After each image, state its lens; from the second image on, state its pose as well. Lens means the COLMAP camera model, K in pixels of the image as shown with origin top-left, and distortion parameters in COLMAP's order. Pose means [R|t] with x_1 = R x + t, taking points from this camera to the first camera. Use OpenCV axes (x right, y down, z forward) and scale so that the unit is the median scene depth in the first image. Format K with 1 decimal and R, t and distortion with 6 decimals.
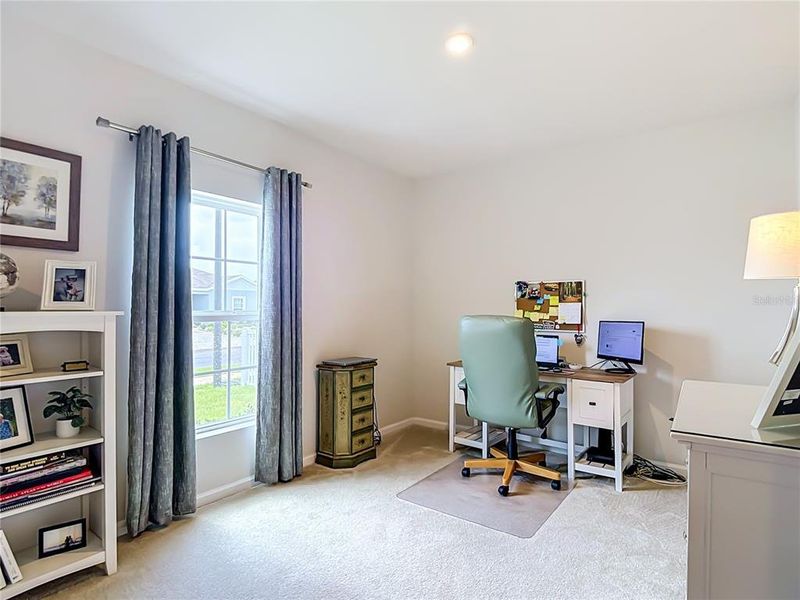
lens RADIAL K [[427.8, 0, 401.7], [0, 427.8, 302.0], [0, 0, 1]] dist [-0.004270, -0.013761]
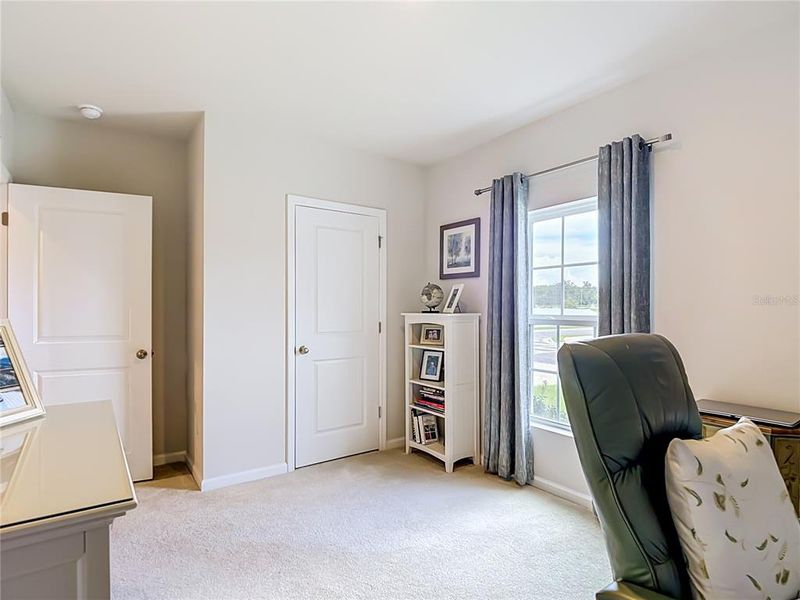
lens RADIAL K [[430.6, 0, 398.9], [0, 430.6, 306.2], [0, 0, 1]] dist [-0.013124, -0.001956]
pose [[-0.319250, -0.015267, -0.947548, 0.912590], [0.004504, 0.999834, -0.017627, 0.021059], [0.947660, -0.009896, -0.319128, 1.270305]]
